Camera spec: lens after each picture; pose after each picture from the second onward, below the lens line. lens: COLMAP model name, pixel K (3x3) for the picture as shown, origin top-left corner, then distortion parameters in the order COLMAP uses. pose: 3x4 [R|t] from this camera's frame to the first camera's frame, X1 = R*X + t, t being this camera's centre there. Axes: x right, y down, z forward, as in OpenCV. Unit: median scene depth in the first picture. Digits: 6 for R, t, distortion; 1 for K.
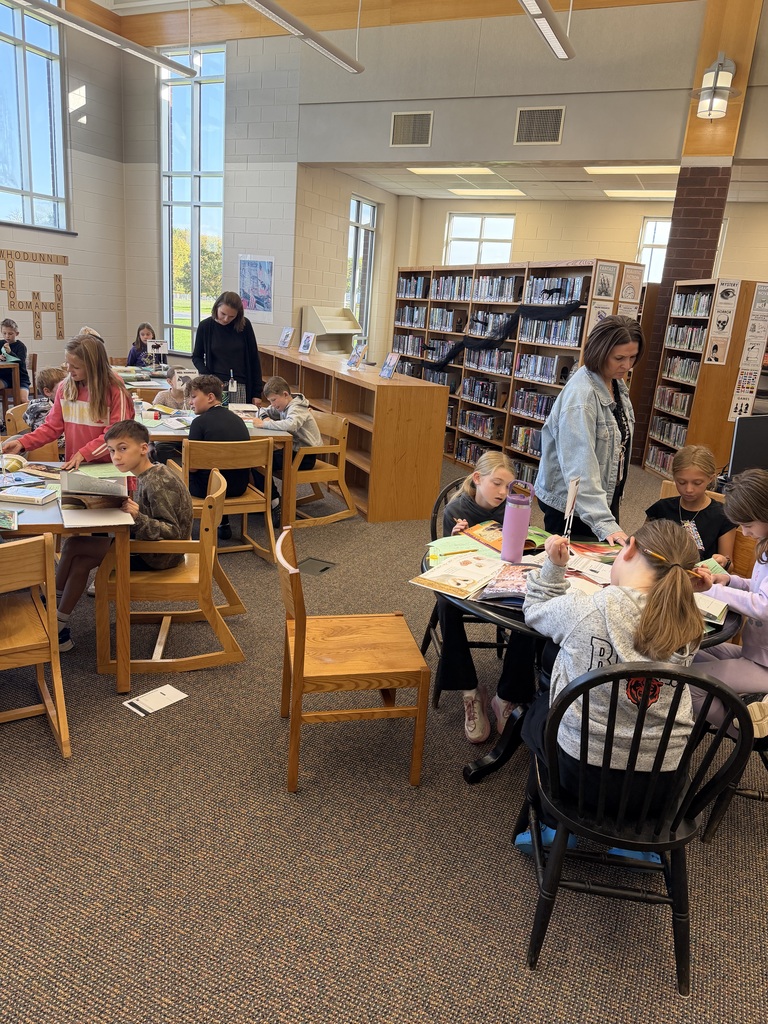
lens RADIAL K [[750.5, 0, 384.0], [0, 750.5, 512.0], [0, 0, 1]] dist [0.003546, 0.000484]
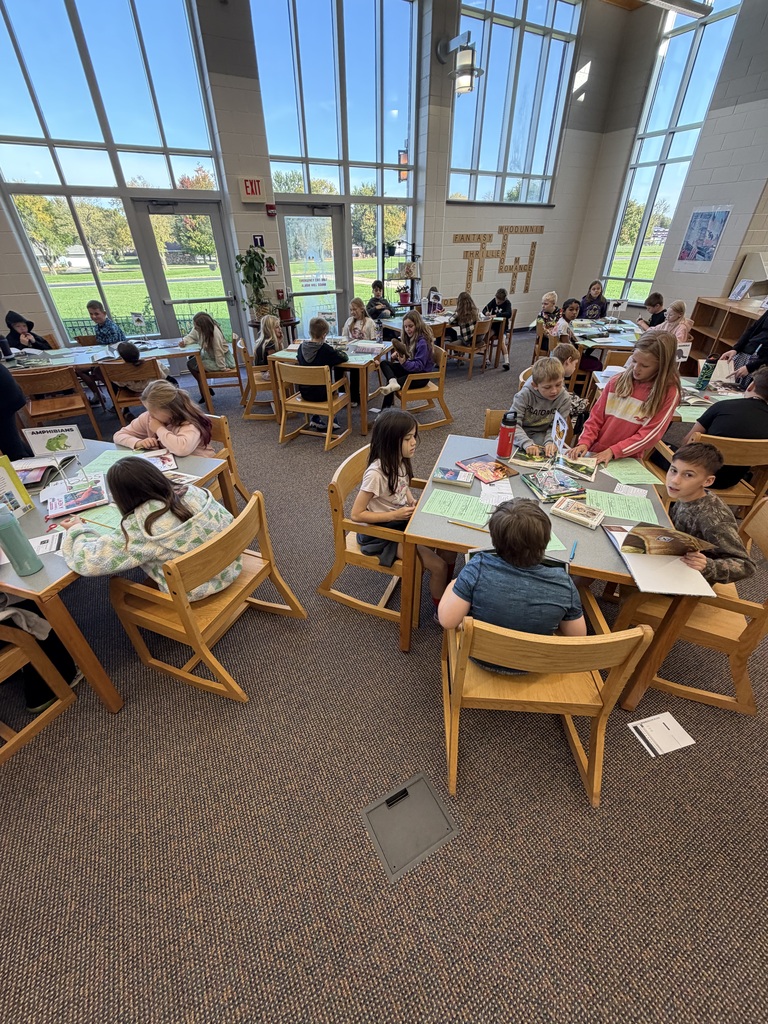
lens RADIAL K [[410.4, 0, 384.0], [0, 410.4, 512.0], [0, 0, 1]] dist [-0.000607, -0.000155]
pose [[0.806827, 0.256580, -0.532162, -0.124951], [-0.094080, 0.945073, 0.313027, -0.053448], [0.583249, -0.202493, 0.786650, 0.133028]]
